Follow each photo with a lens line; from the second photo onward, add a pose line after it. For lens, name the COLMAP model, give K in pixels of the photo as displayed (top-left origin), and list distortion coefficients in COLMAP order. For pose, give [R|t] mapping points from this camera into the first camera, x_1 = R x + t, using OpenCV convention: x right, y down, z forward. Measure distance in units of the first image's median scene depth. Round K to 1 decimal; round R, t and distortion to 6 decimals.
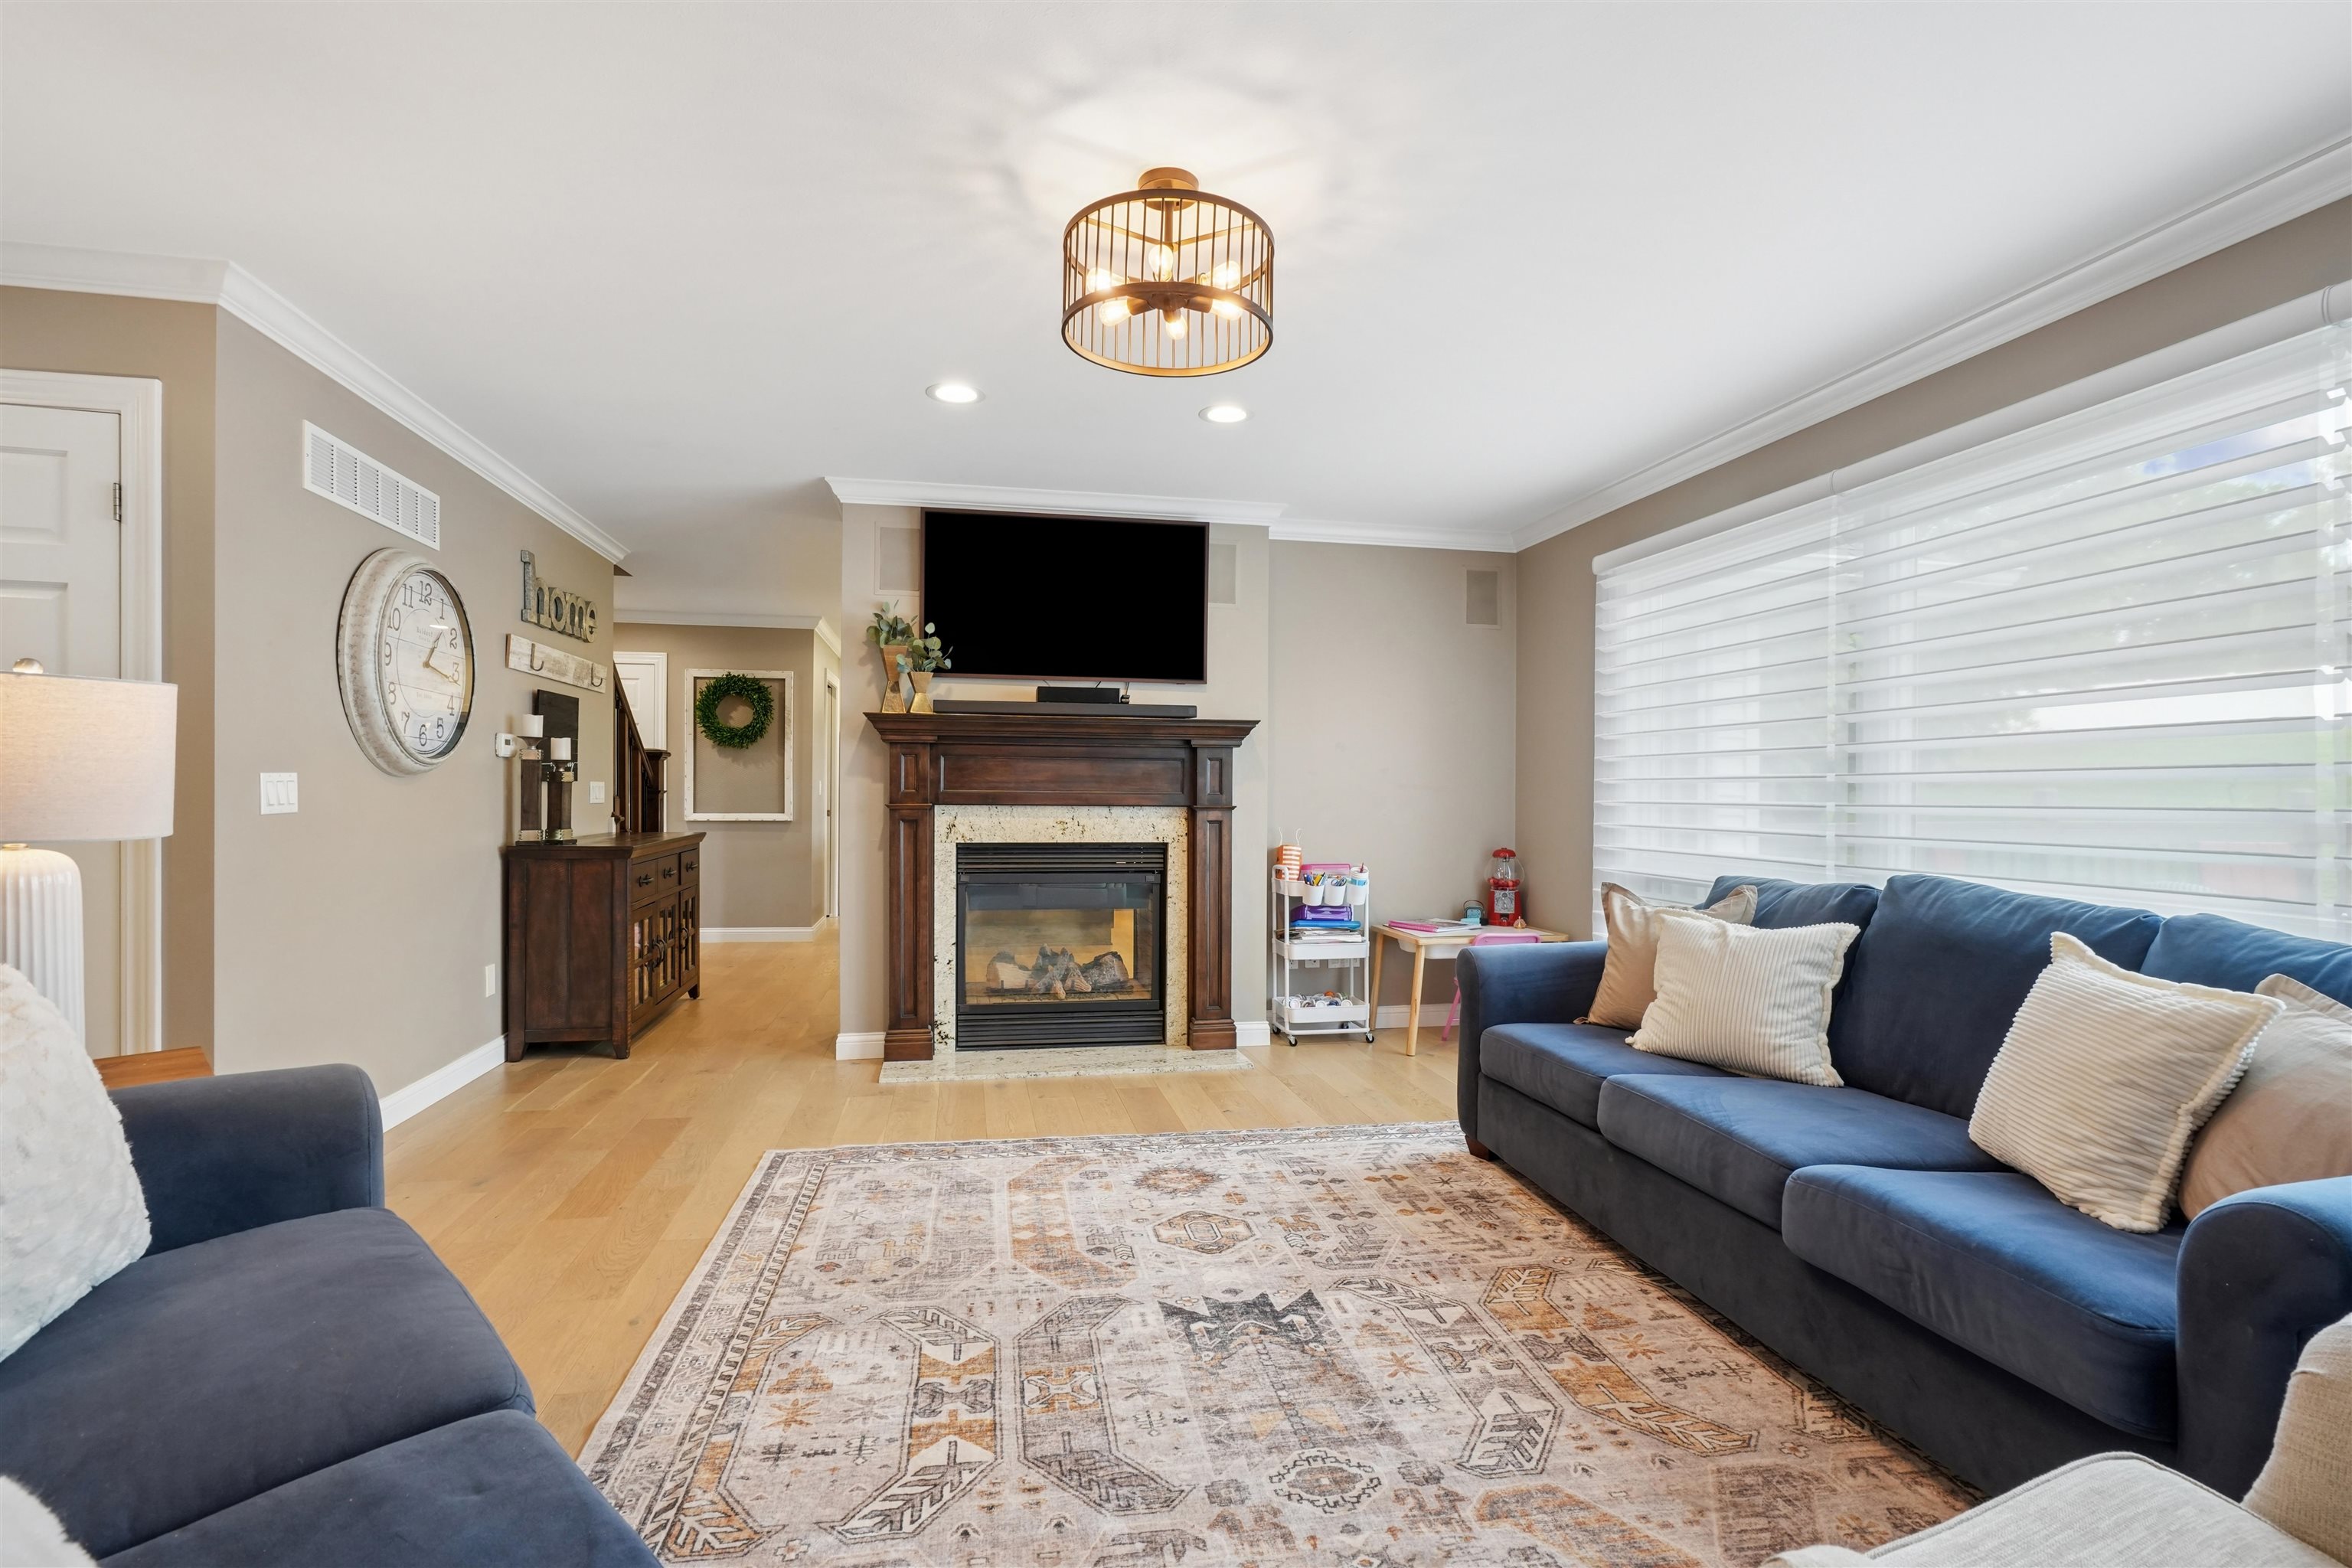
lens RADIAL K [[1083.6, 0, 1177.3], [0, 1083.6, 798.9], [0, 0, 1]] dist [-0.000988, 0.002401]
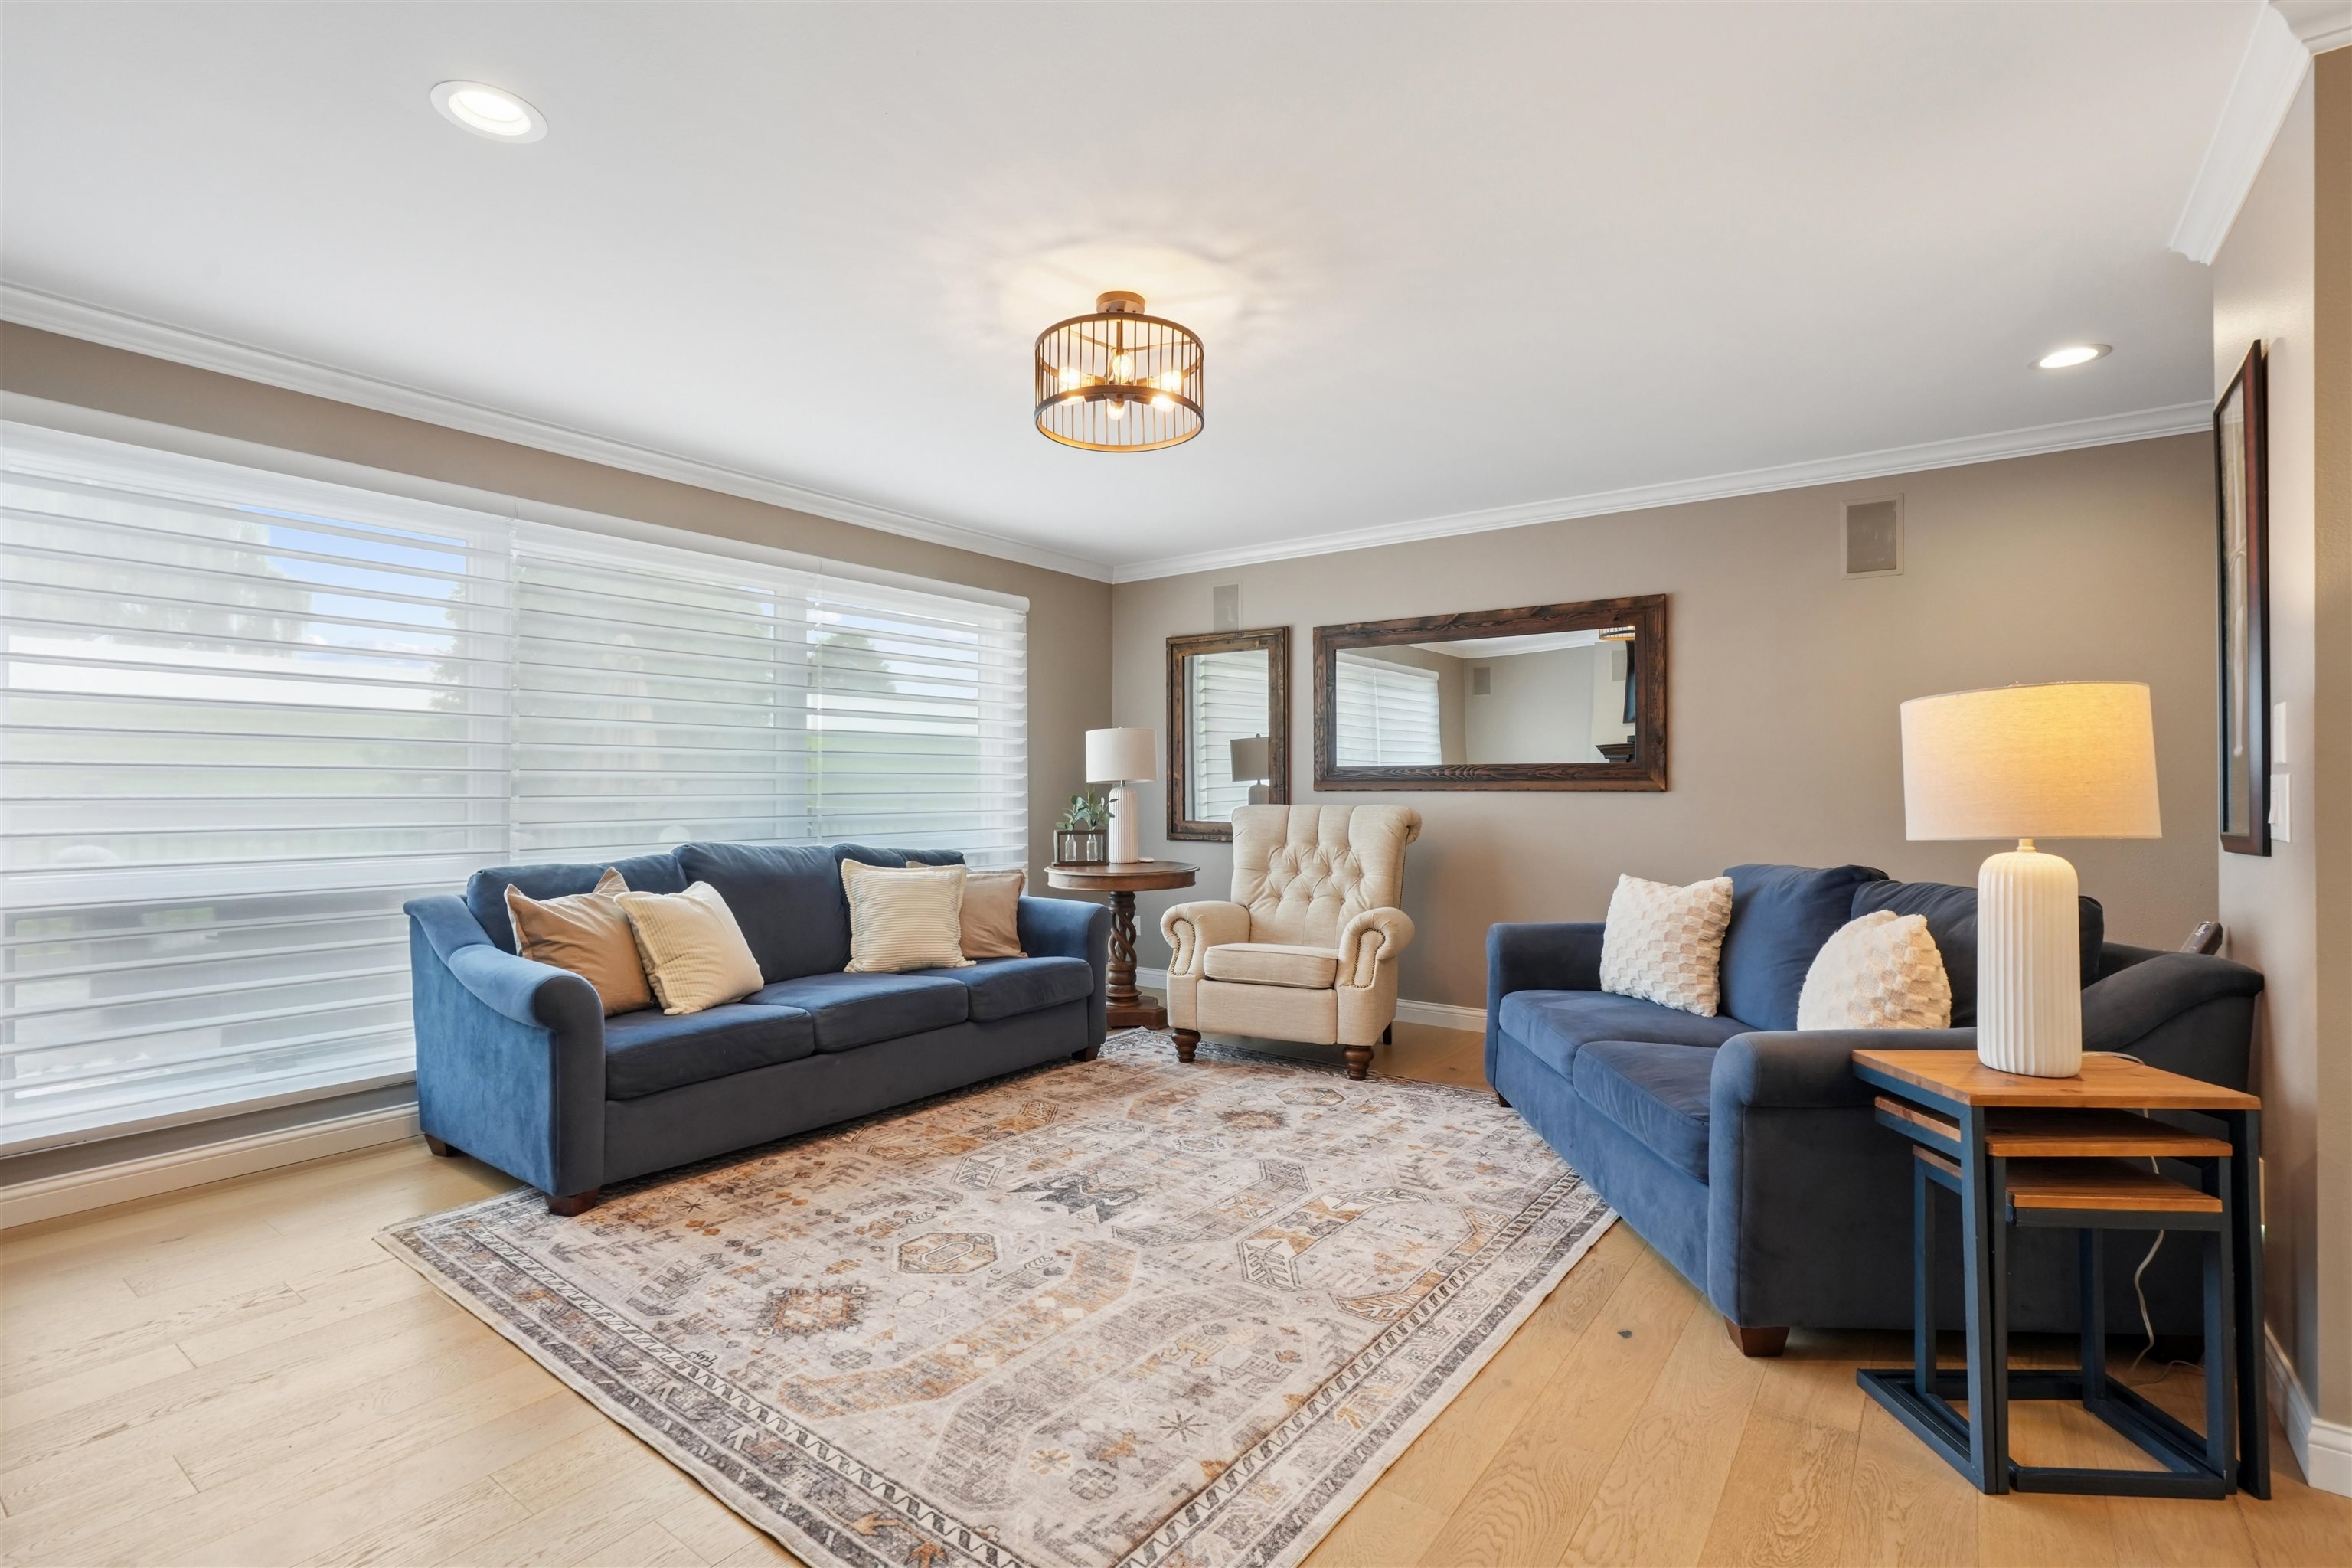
lens RADIAL K [[1083.6, 0, 1174.6], [0, 1083.6, 780.8], [0, 0, 1]] dist [-0.000988, 0.002401]
pose [[-0.676434, 0.001255, 0.736502, -0.902464], [-0.004234, 0.999975, -0.005593, -0.008753], [-0.736491, -0.006901, -0.676412, 1.674940]]
